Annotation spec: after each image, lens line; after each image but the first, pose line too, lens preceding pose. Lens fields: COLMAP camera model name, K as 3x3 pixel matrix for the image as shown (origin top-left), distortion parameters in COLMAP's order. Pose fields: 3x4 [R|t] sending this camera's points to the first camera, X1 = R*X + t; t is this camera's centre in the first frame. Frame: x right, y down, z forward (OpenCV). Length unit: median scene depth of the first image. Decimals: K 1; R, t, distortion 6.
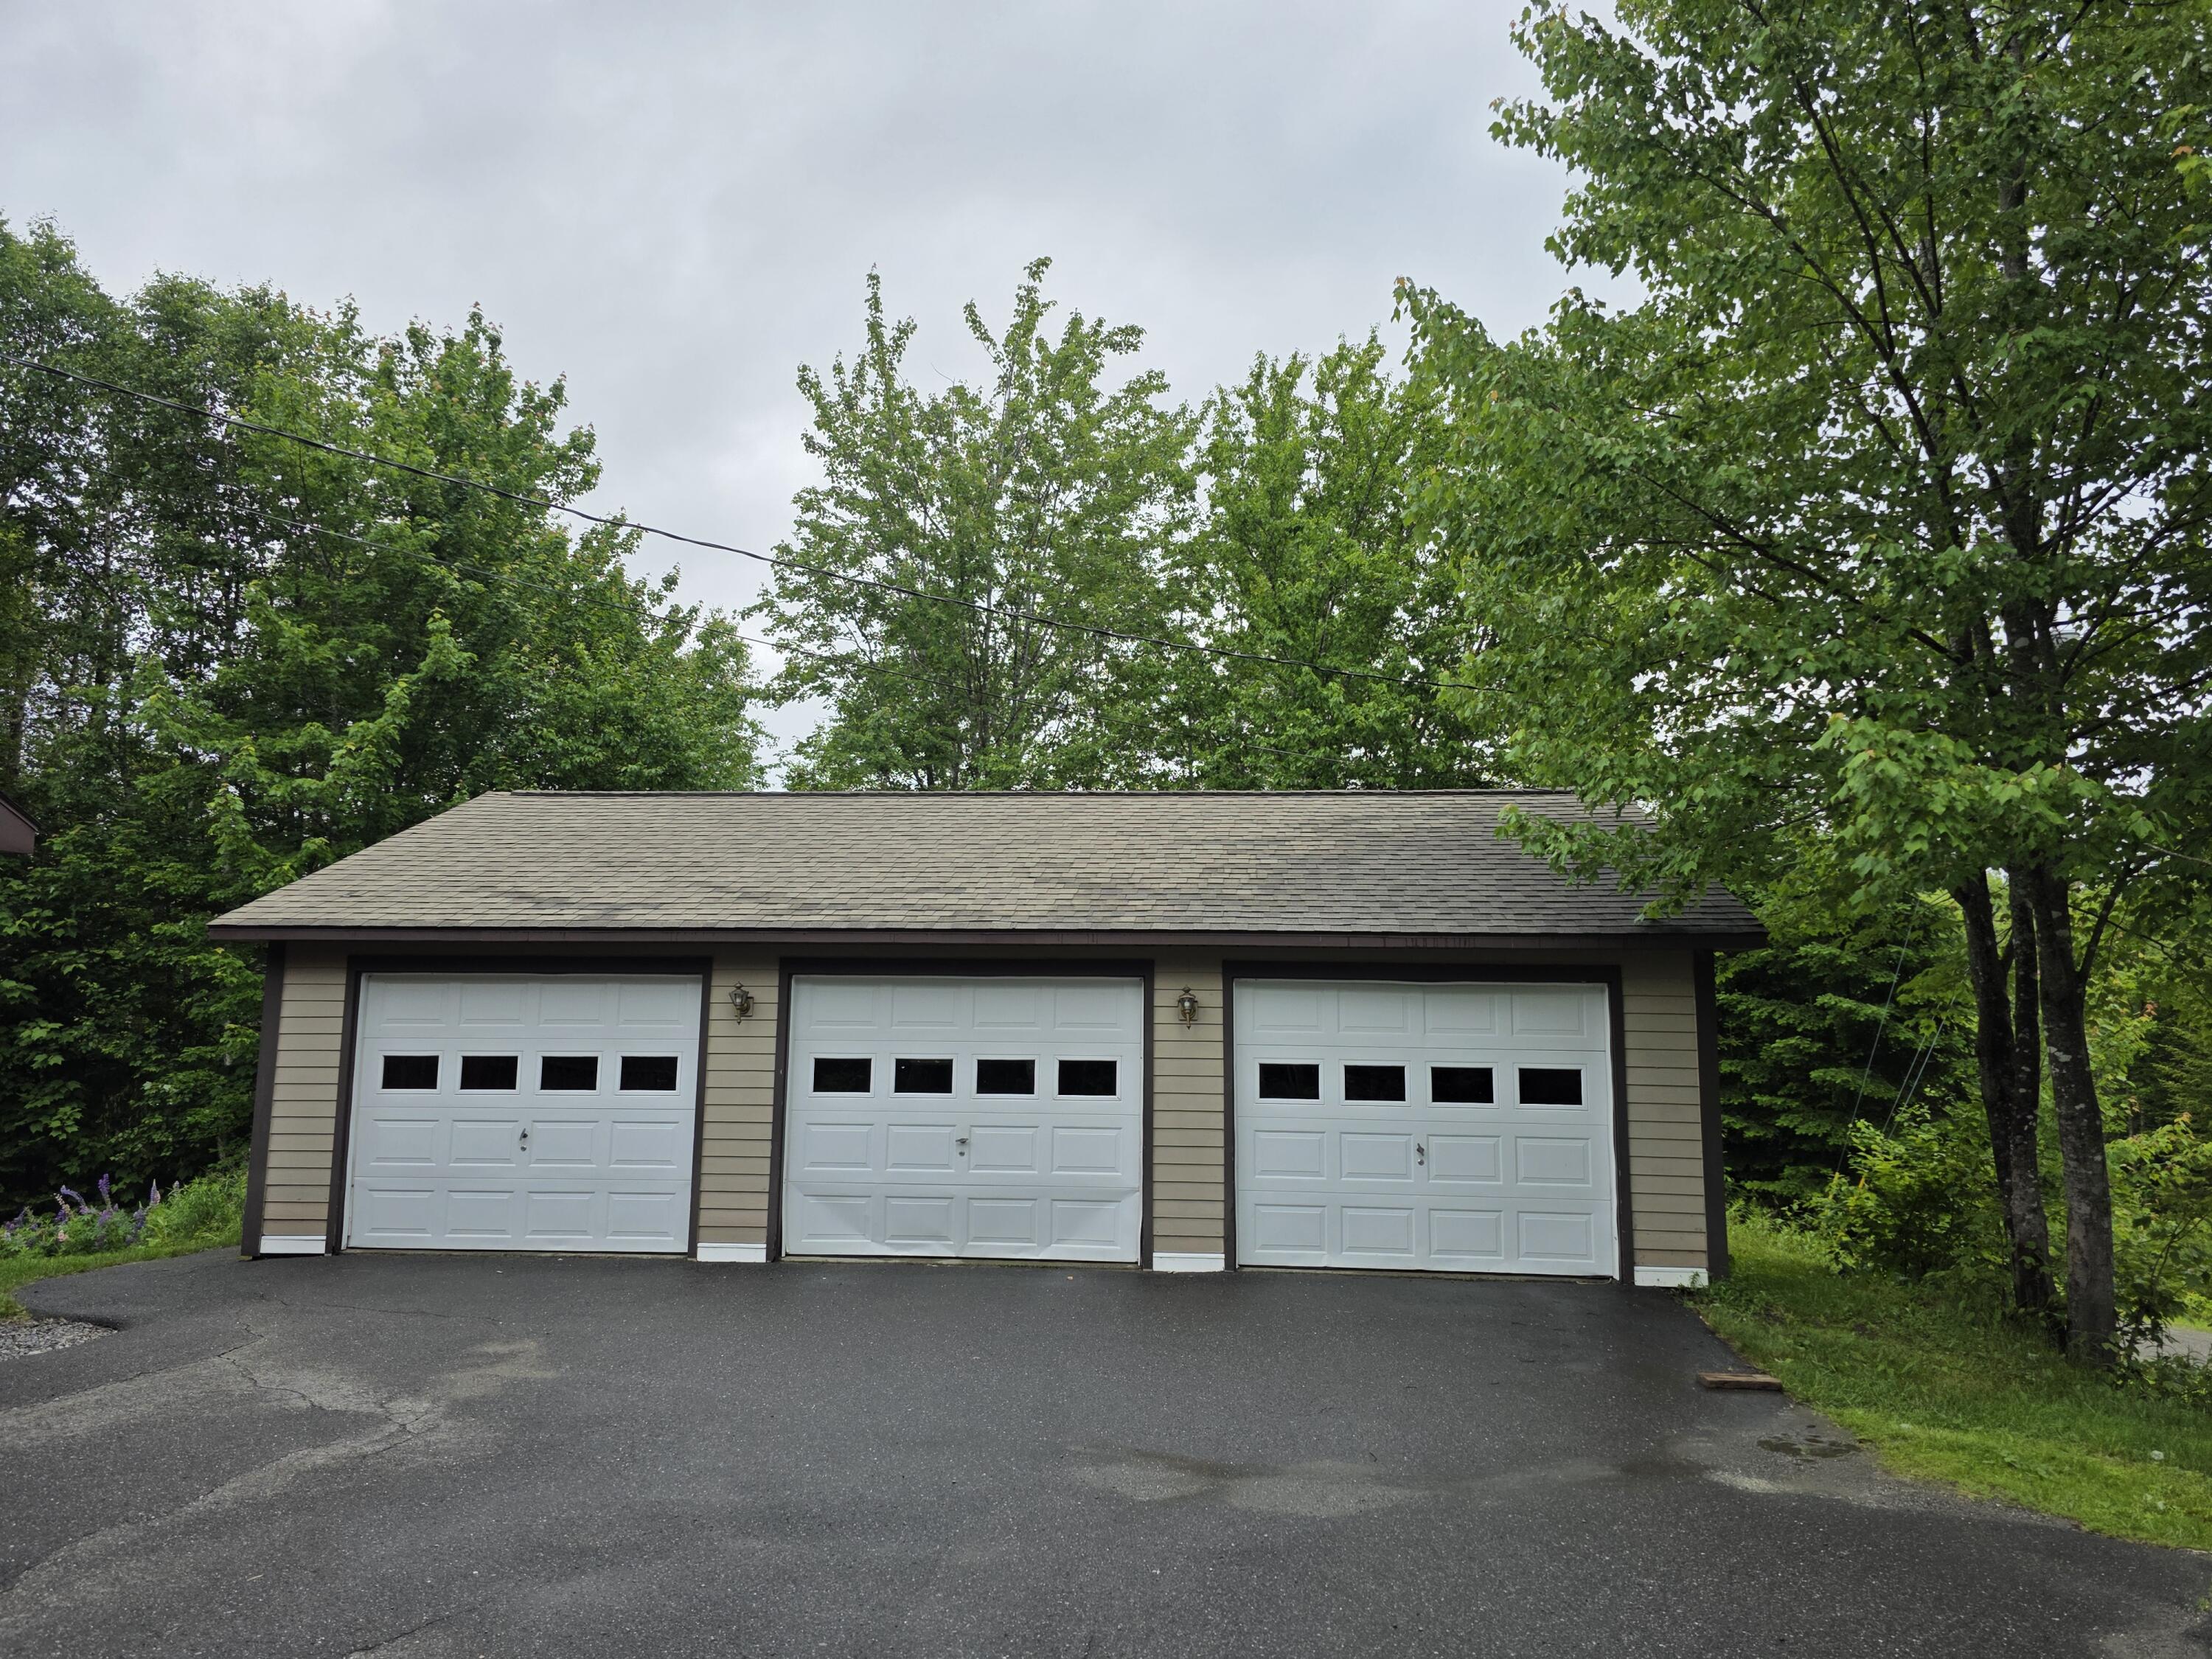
lens RADIAL K [[1494.4, 0, 1109.1], [0, 1494.4, 840.7], [0, 0, 1]] dist [0.041723, -0.031093]
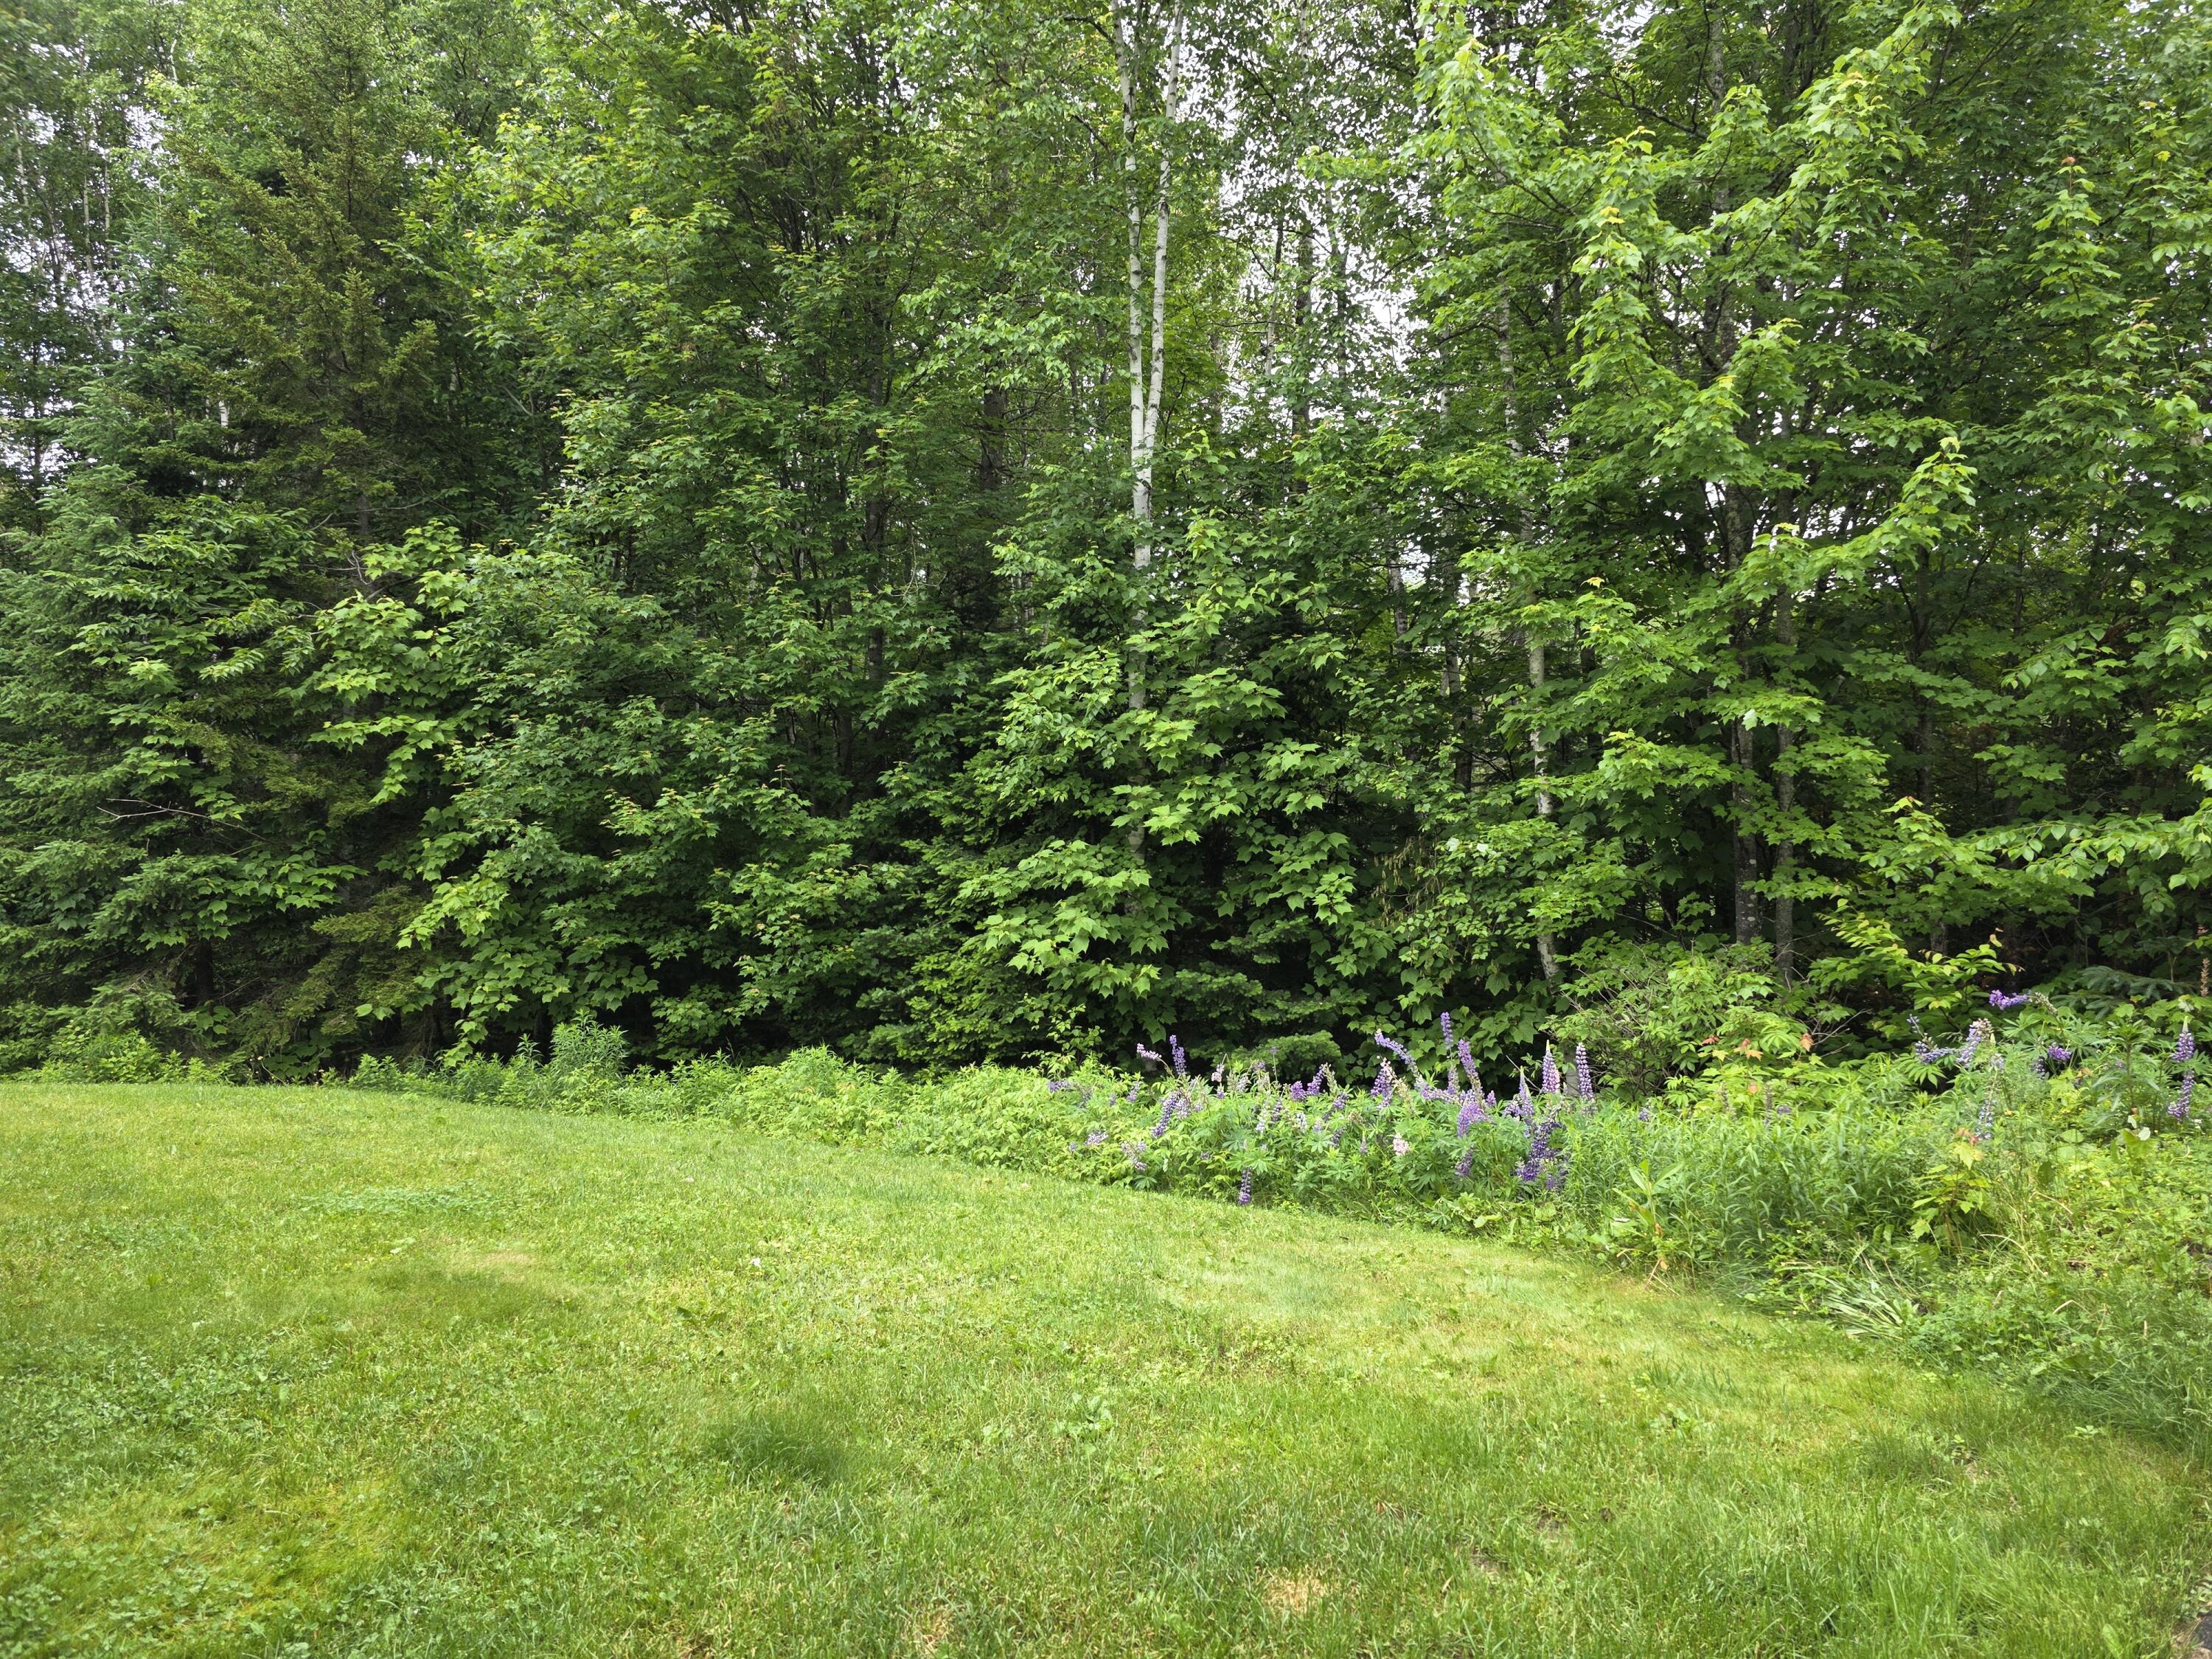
lens RADIAL K [[1494.4, 0, 1100.1], [0, 1494.4, 845.3], [0, 0, 1]] dist [0.041723, -0.031093]
pose [[0.764067, 0.024924, -0.644655, -0.351490], [0.077074, 0.988570, 0.129571, 0.073291], [0.640516, -0.148688, 0.753413, 0.454658]]
